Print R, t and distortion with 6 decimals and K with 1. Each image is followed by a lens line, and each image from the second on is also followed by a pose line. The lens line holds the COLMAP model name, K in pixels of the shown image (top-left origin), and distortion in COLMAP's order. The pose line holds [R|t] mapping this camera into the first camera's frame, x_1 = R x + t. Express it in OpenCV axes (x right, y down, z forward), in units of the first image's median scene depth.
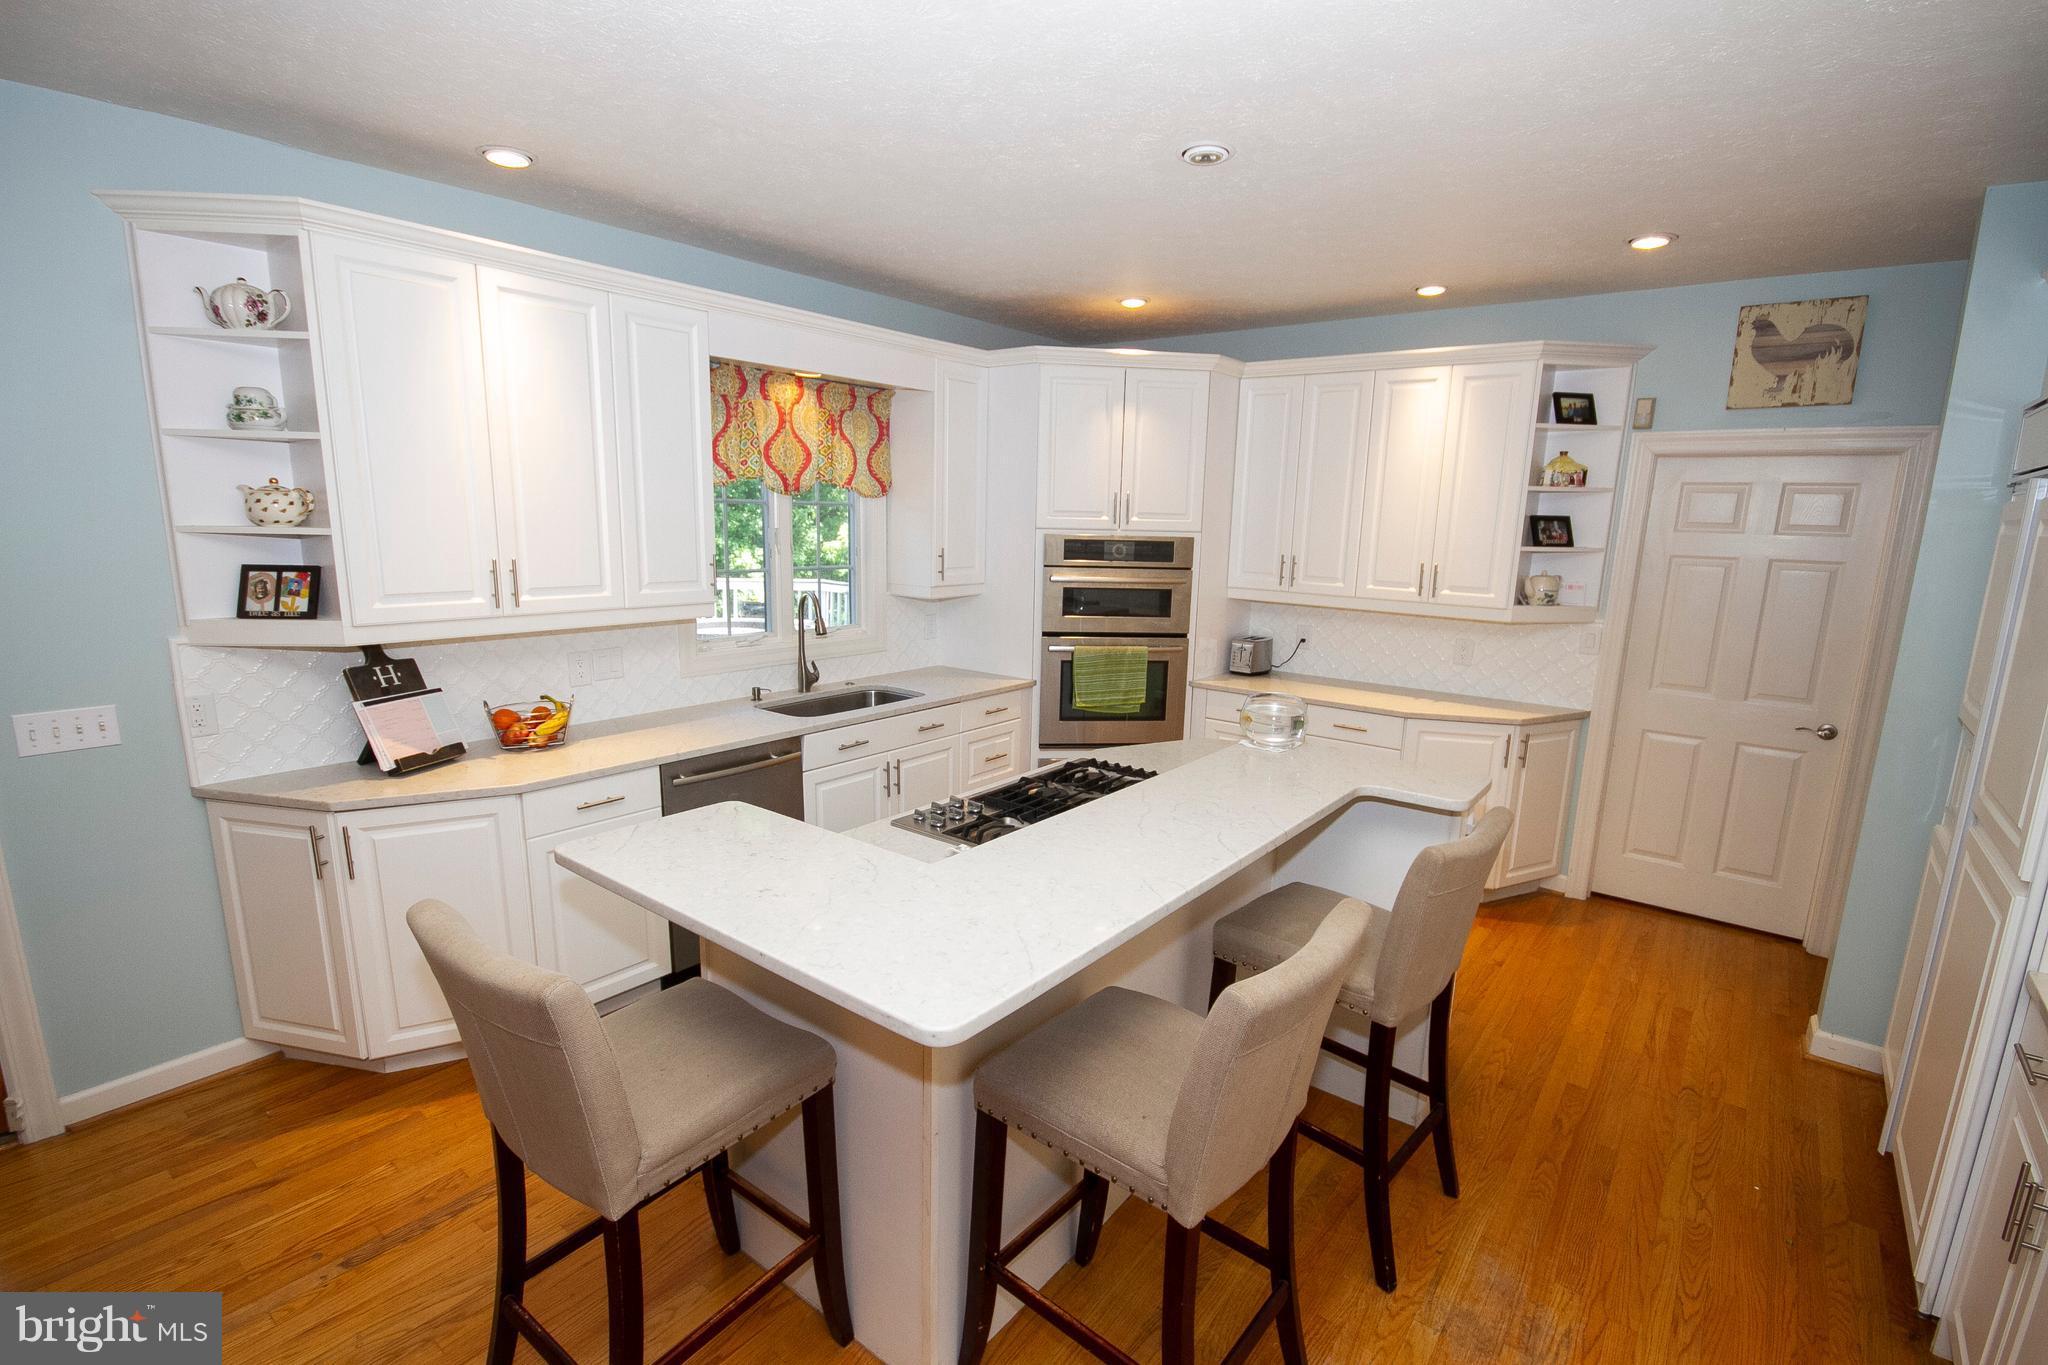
lens RADIAL K [[950.3, 0, 1024.8], [0, 950.3, 705.3], [0, 0, 1]] dist [0.001479, -0.010975]
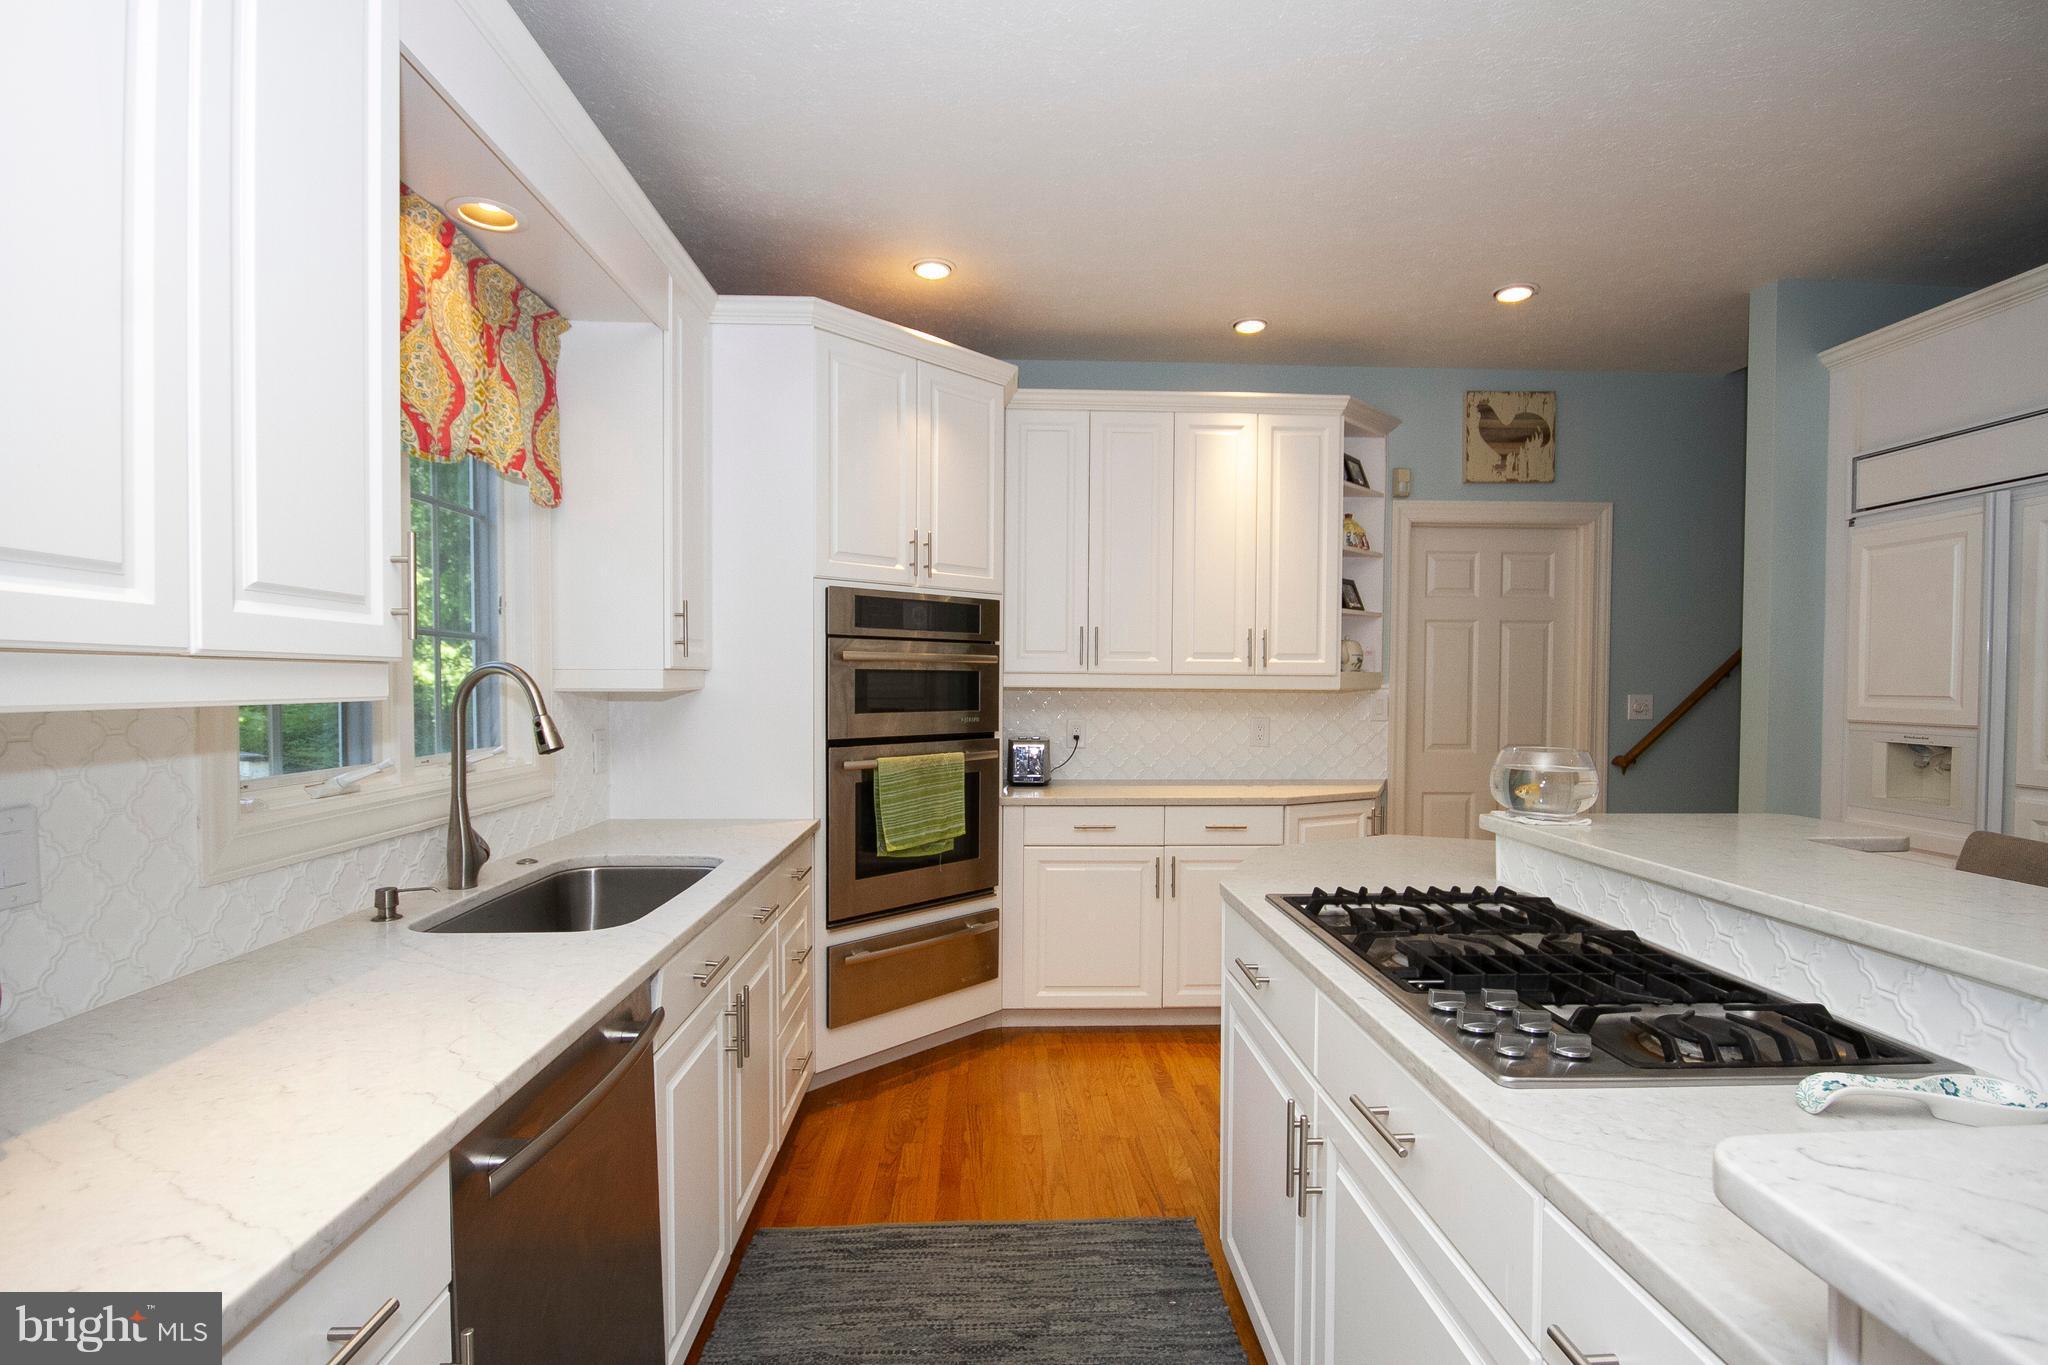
lens RADIAL K [[965.1, 0, 1023.1], [0, 965.1, 743.3], [0, 0, 1]] dist [-0.043099, 0.000091]
pose [[0.765247, -0.063033, 0.640644, -0.325482], [0.145937, 0.986271, -0.077281, -0.008105], [-0.626977, 0.152633, 0.763939, 0.482853]]
